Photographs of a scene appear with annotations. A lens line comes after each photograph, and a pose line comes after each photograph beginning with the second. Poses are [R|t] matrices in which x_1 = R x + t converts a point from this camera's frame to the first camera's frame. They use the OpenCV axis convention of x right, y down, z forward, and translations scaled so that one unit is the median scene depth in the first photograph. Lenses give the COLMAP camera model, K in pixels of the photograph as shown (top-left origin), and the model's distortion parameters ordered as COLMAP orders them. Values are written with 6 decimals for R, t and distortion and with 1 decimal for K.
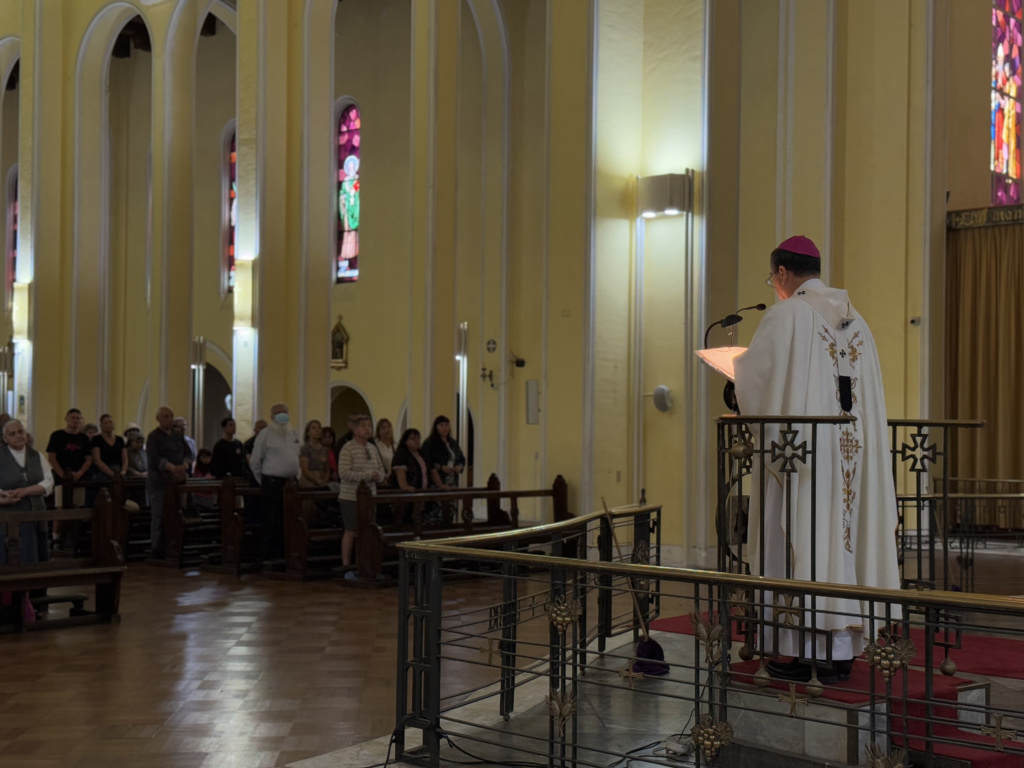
lens RADIAL K [[1412.0, 0, 510.2], [0, 1412.0, 382.3], [0, 0, 1]] dist [0.135461, 0.000000]
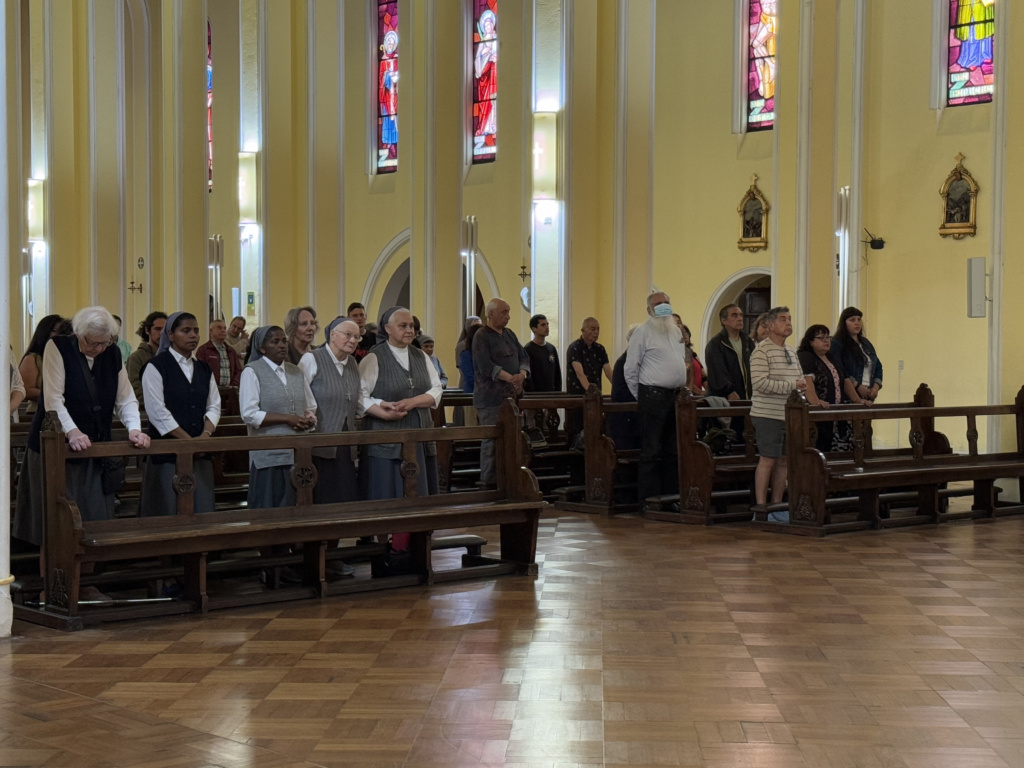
lens RADIAL K [[1703.9, 0, 512.7], [0, 1703.9, 384.3], [0, 0, 1]] dist [0.134510, 0.000000]
pose [[0.994667, -0.003987, -0.103062, -0.142495], [0.009882, 0.998340, 0.056746, 0.011524], [0.102665, -0.057462, 0.993055, 0.079432]]
